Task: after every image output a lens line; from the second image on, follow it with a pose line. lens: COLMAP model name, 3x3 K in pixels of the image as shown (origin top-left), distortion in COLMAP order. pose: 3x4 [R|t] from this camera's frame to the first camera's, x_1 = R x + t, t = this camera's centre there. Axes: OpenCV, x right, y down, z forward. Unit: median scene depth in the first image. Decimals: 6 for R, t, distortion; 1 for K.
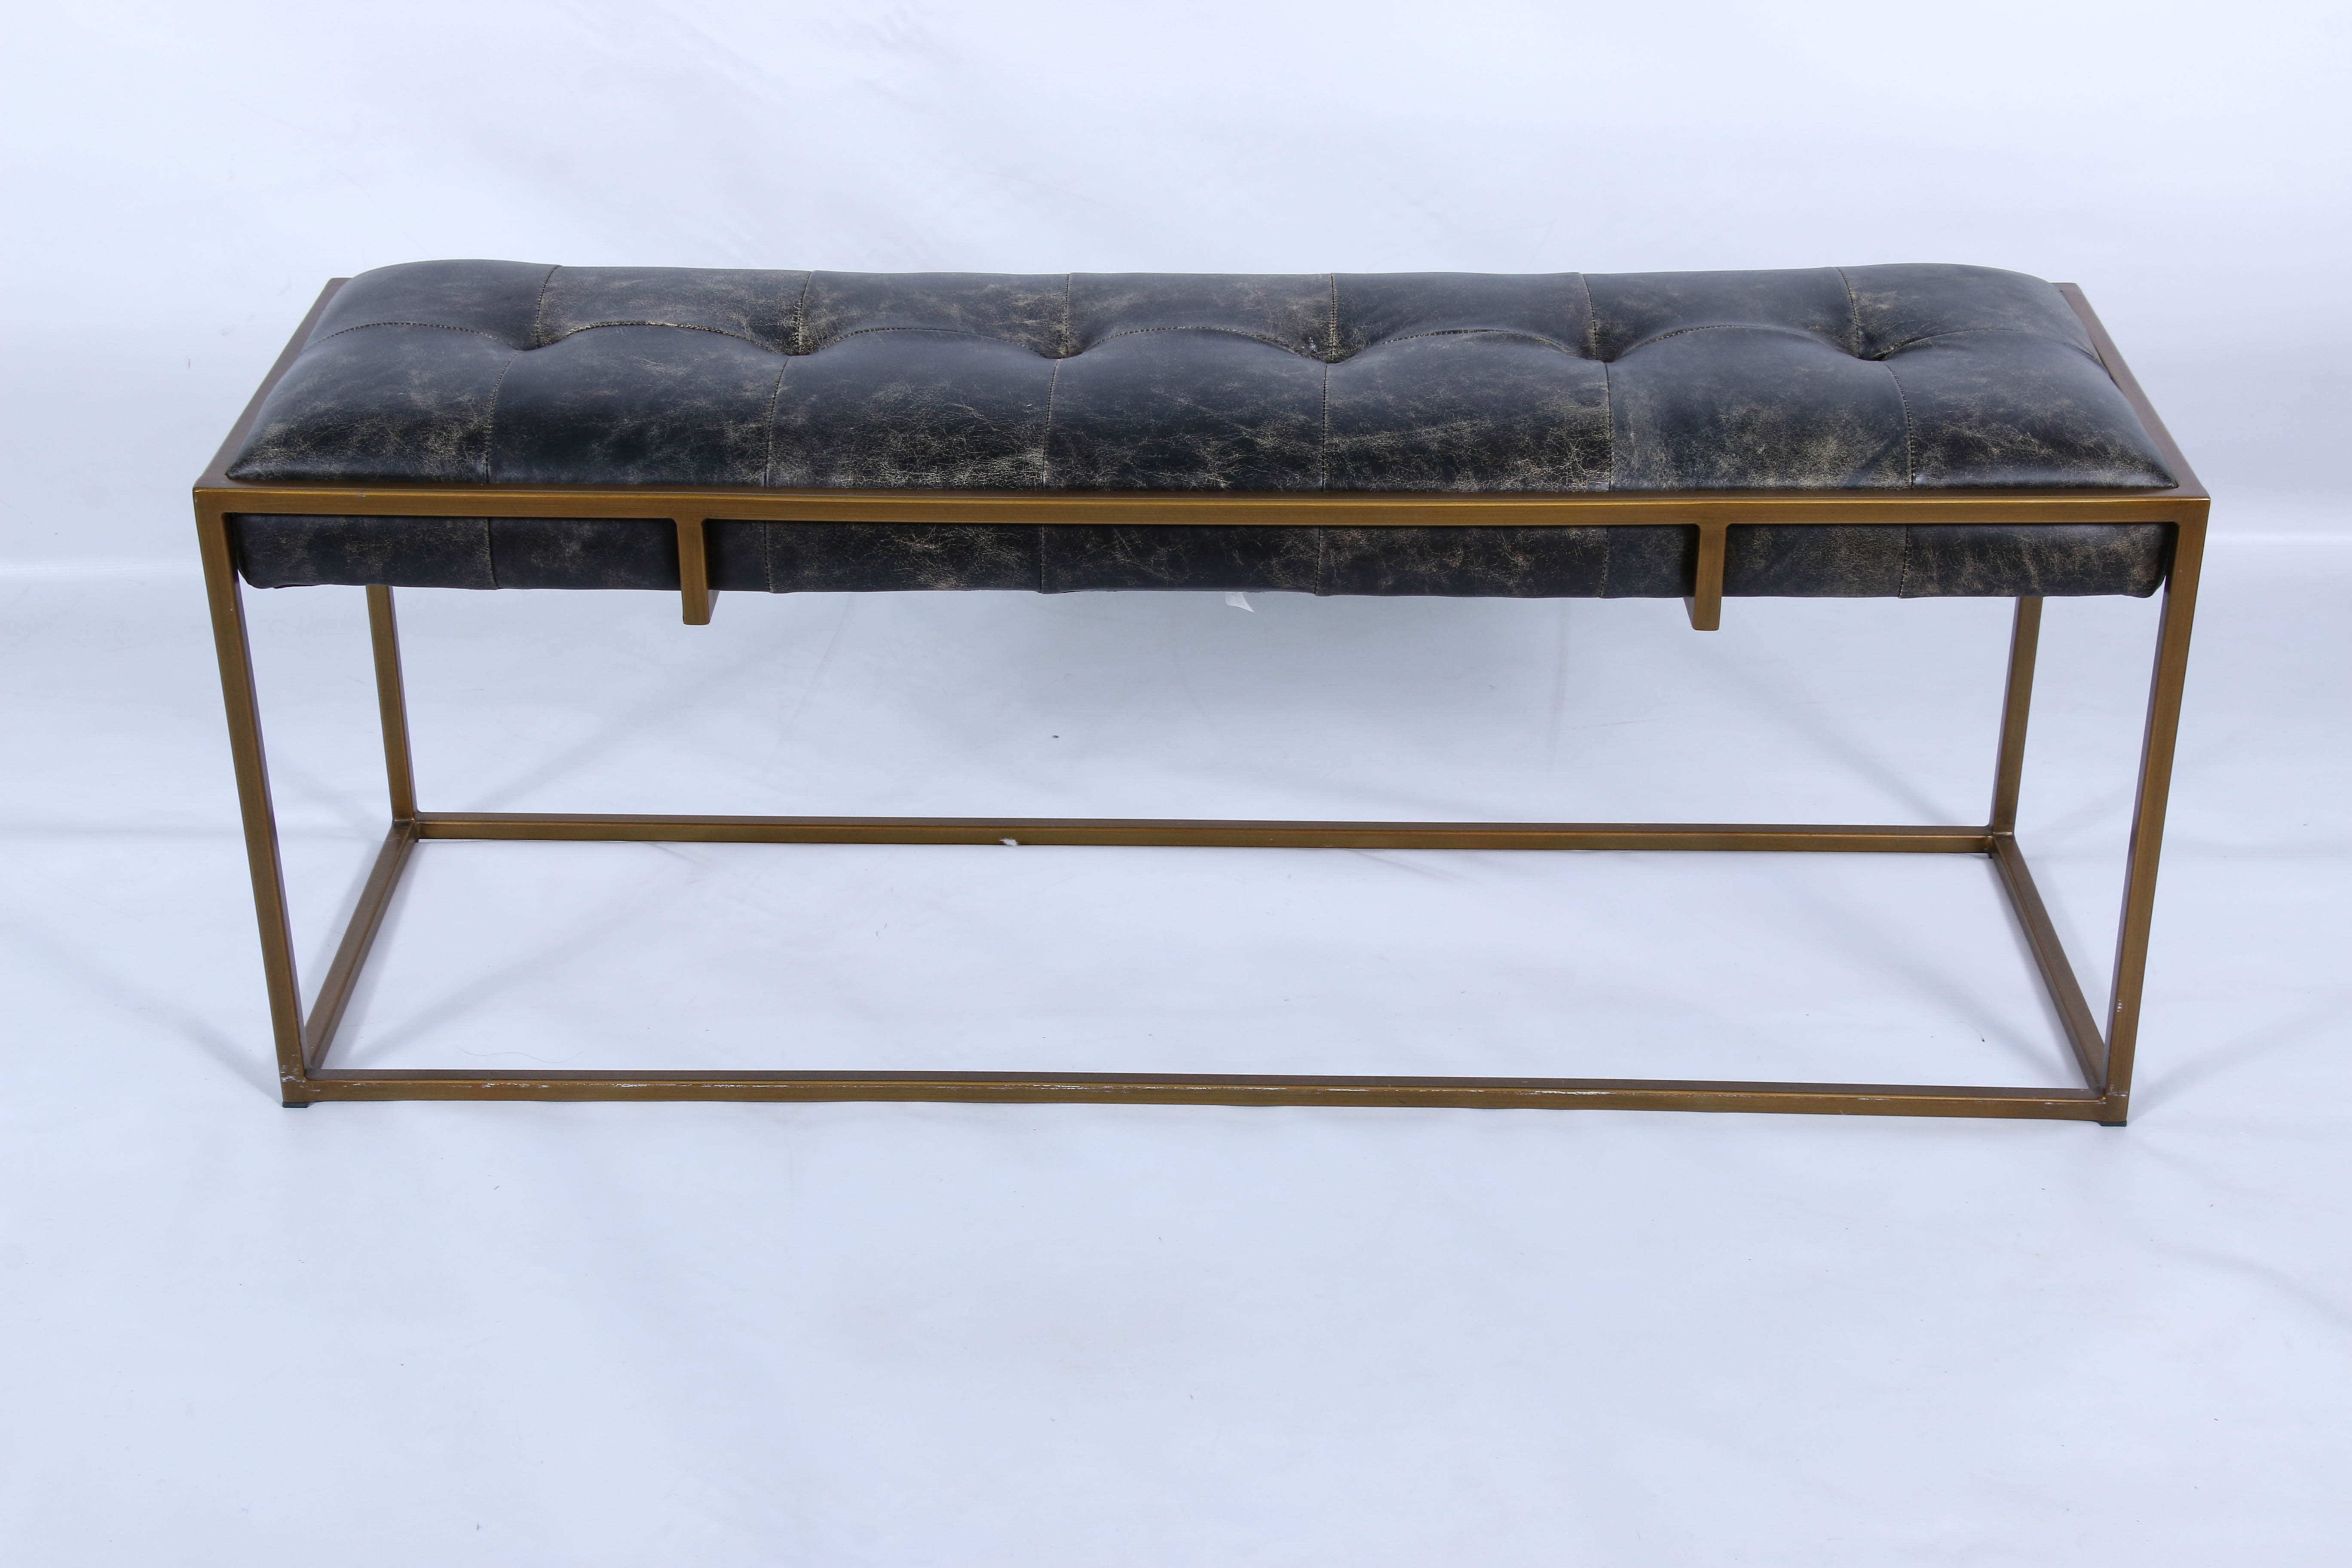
lens RADIAL K [[3754.0, 0, 1166.3], [0, 3754.0, 789.2], [0, 0, 1]] dist [0.186757, 0.000000]
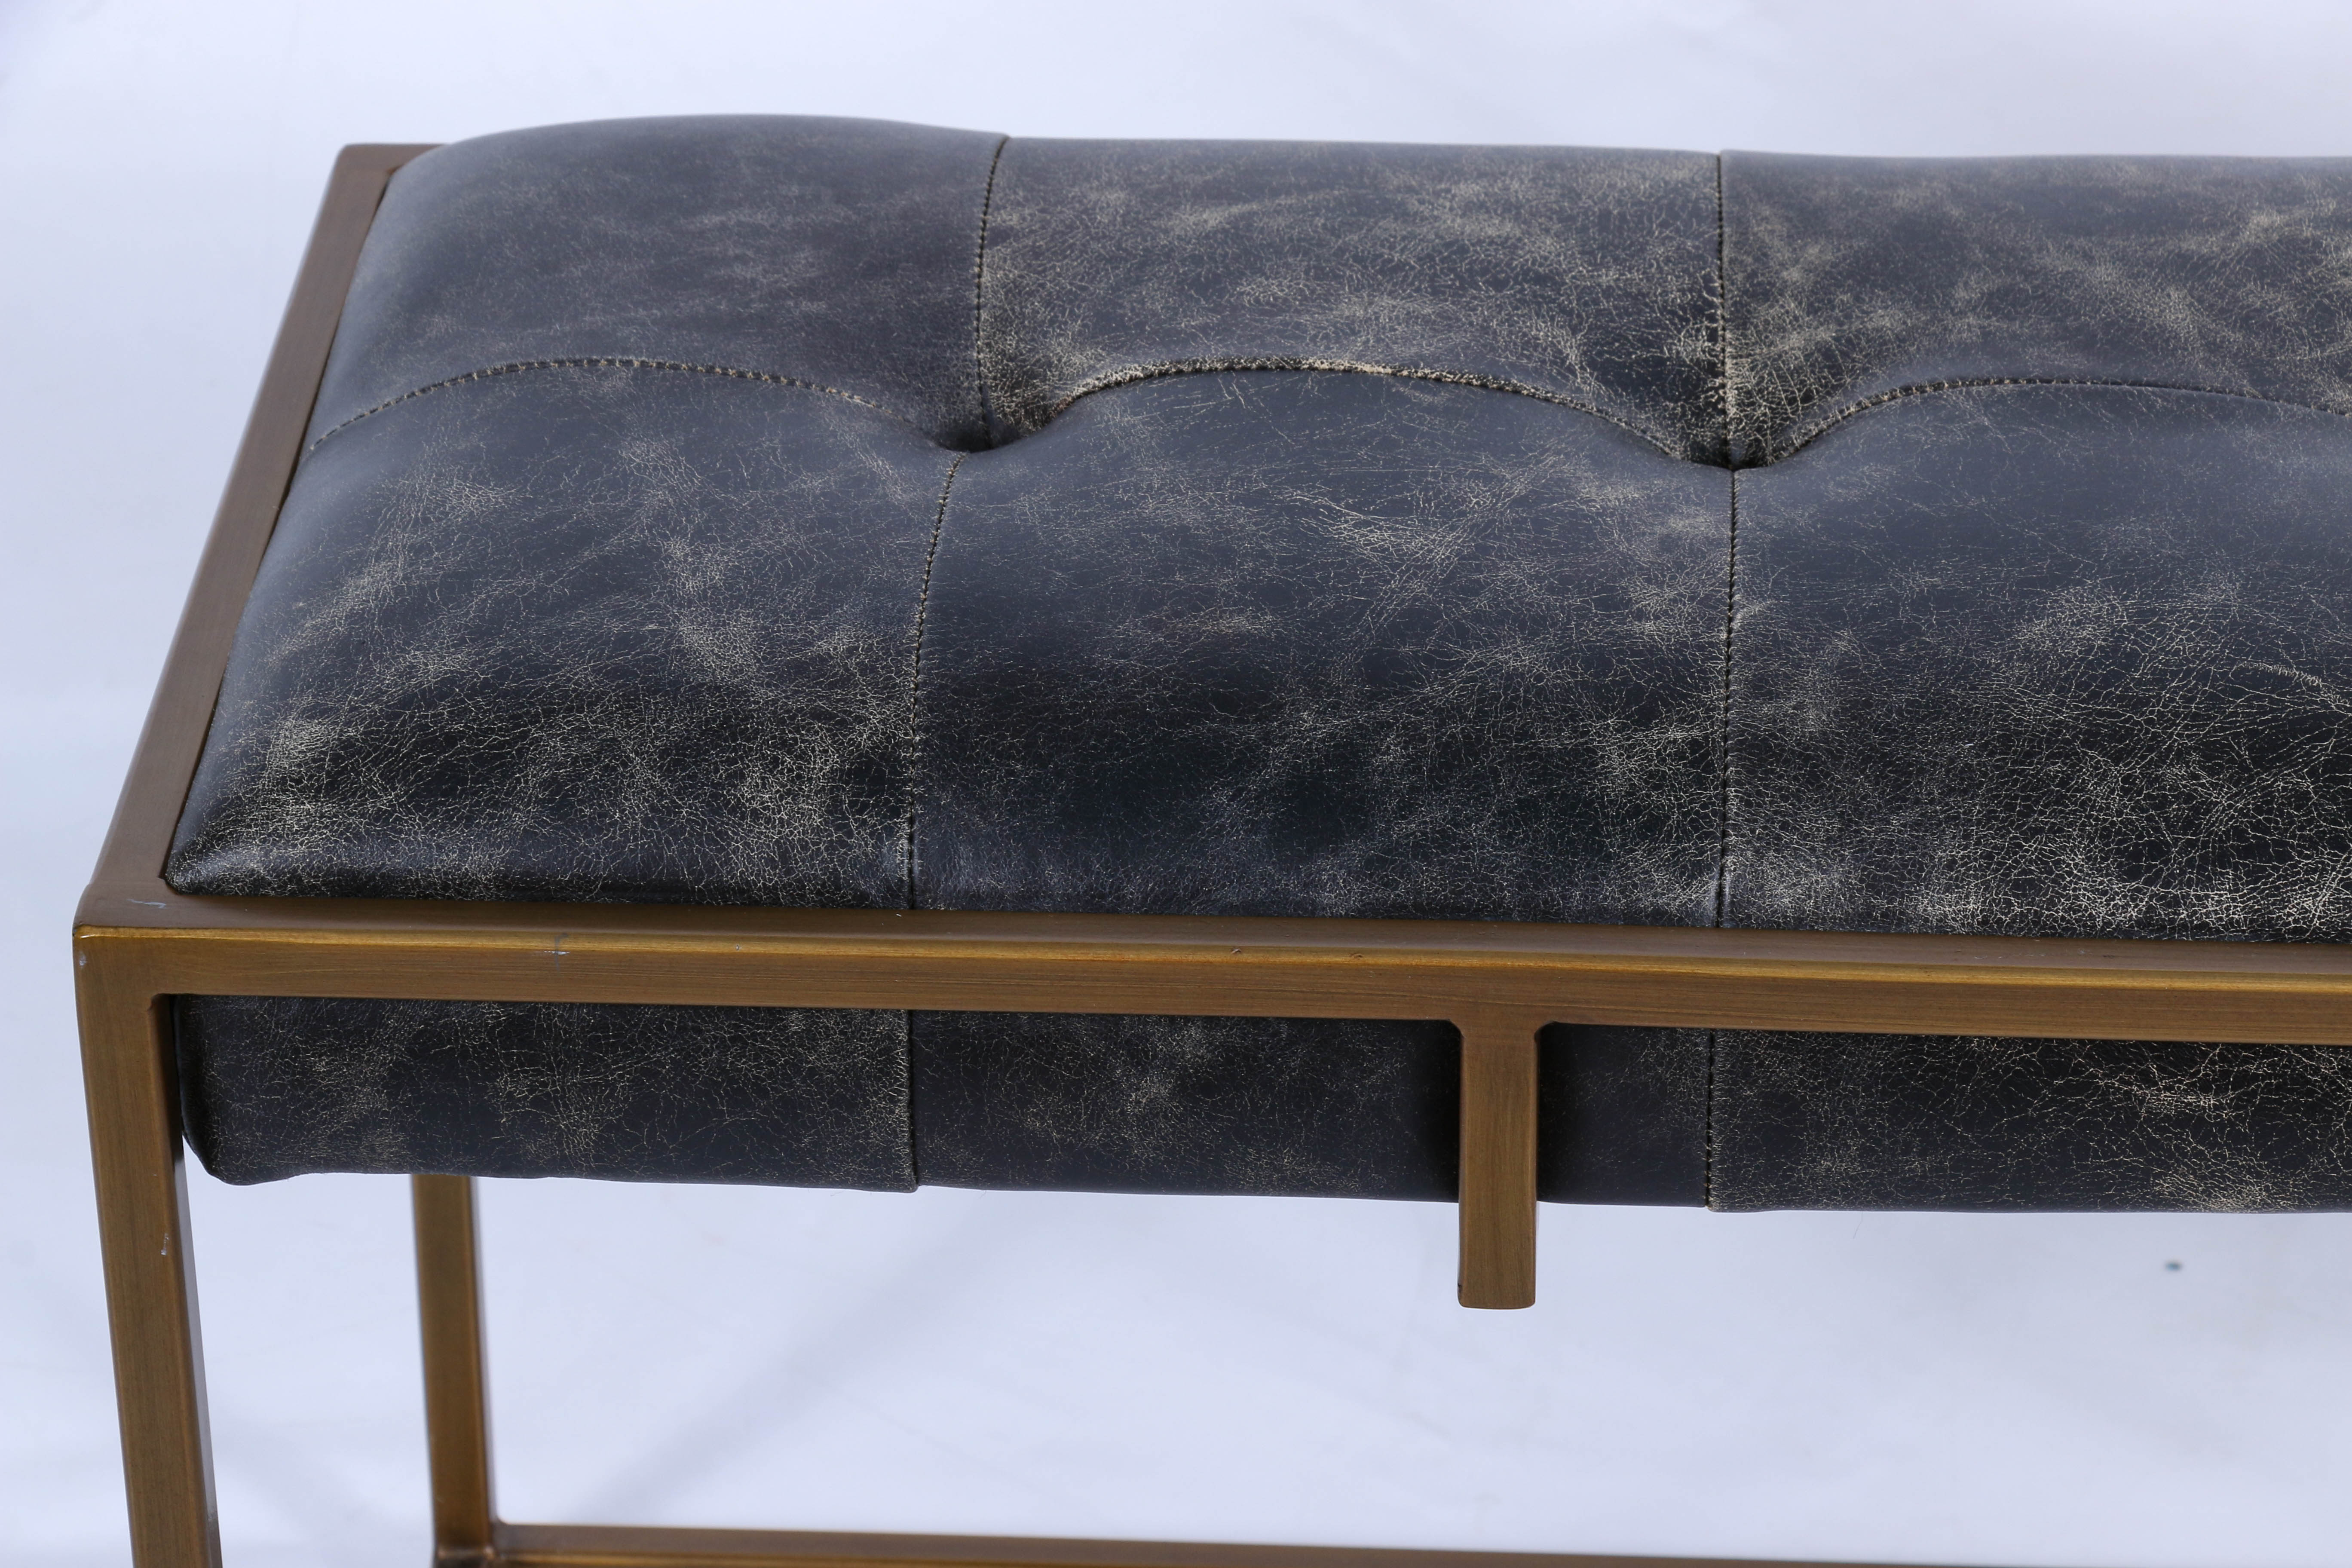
lens RADIAL K [[8169.9, 0, 1178.3], [0, 8169.9, 780.4], [0, 0, 1]] dist [0.370047, 0.000000]
pose [[0.999363, 0.011445, -0.033792, -0.129413], [-0.009862, 0.998863, 0.046647, -0.126107], [0.034287, -0.046284, 0.998340, 0.259572]]
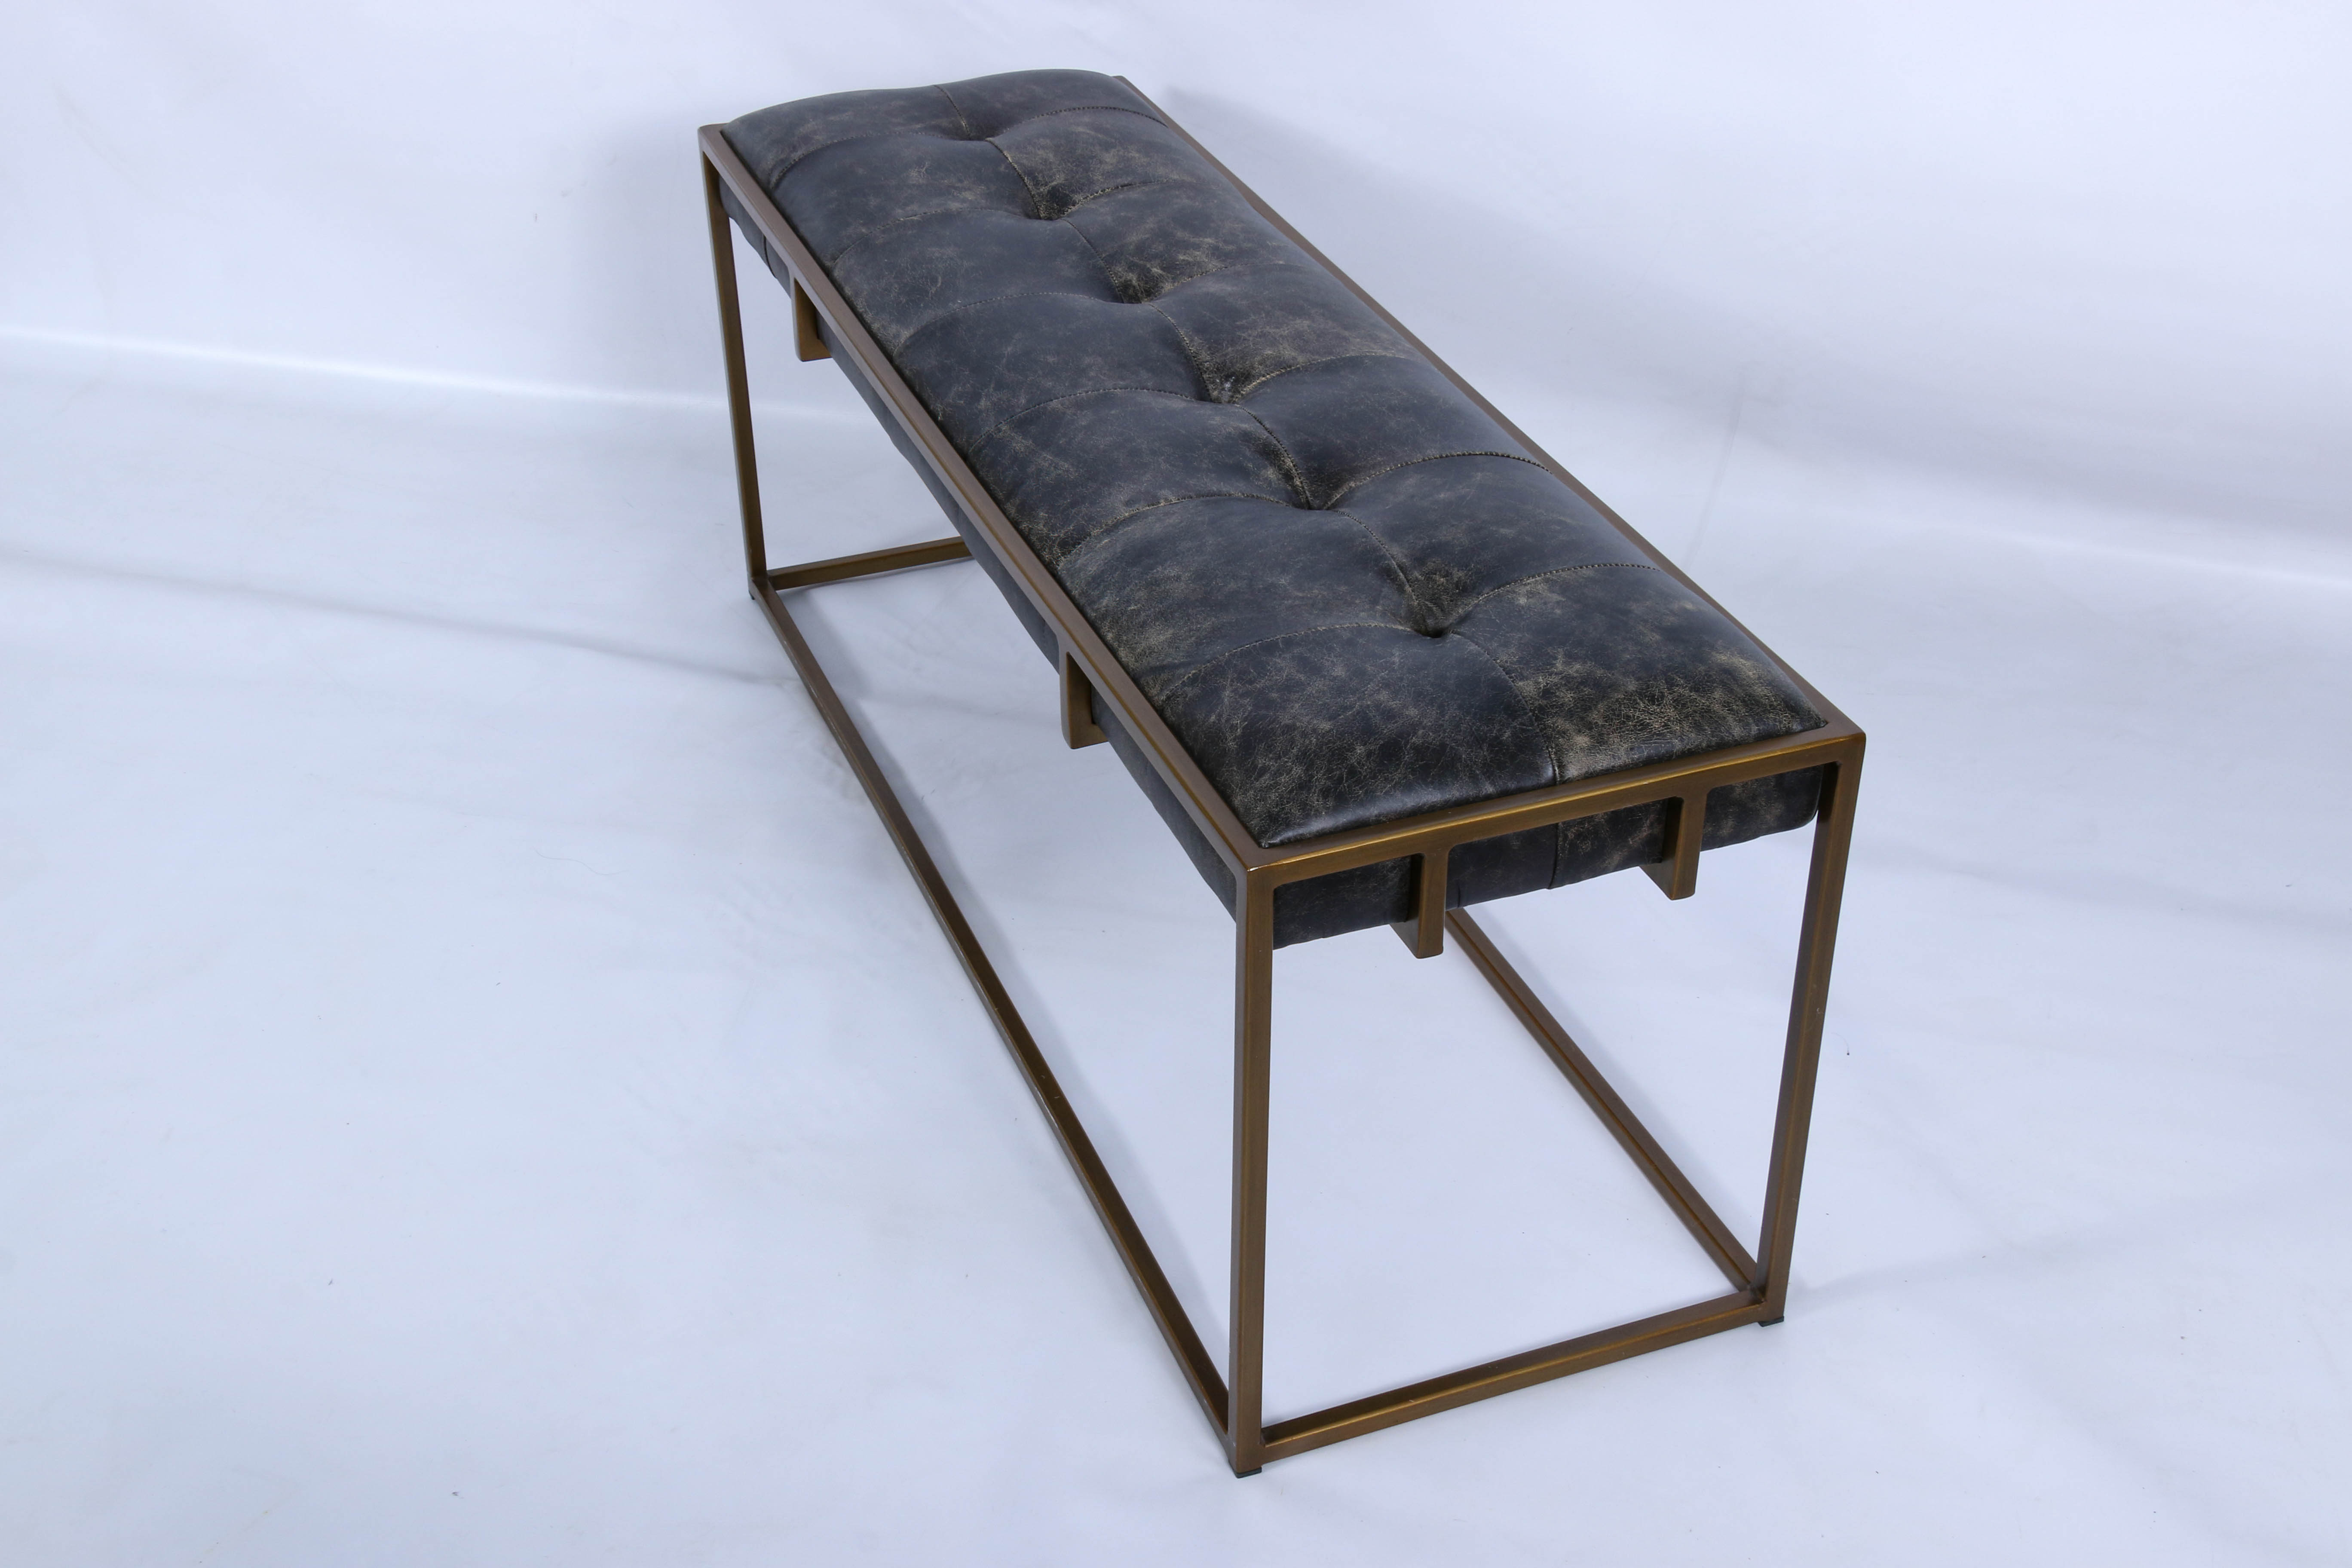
lens RADIAL K [[3019.2, 0, 1173.6], [0, 3019.2, 783.1], [0, 0, 1]] dist [0.088249, 0.000000]
pose [[0.368784, 0.496055, -0.786083, 0.809054], [-0.418255, 0.843798, 0.336255, -0.322391], [0.830097, 0.204777, 0.518657, 0.599417]]
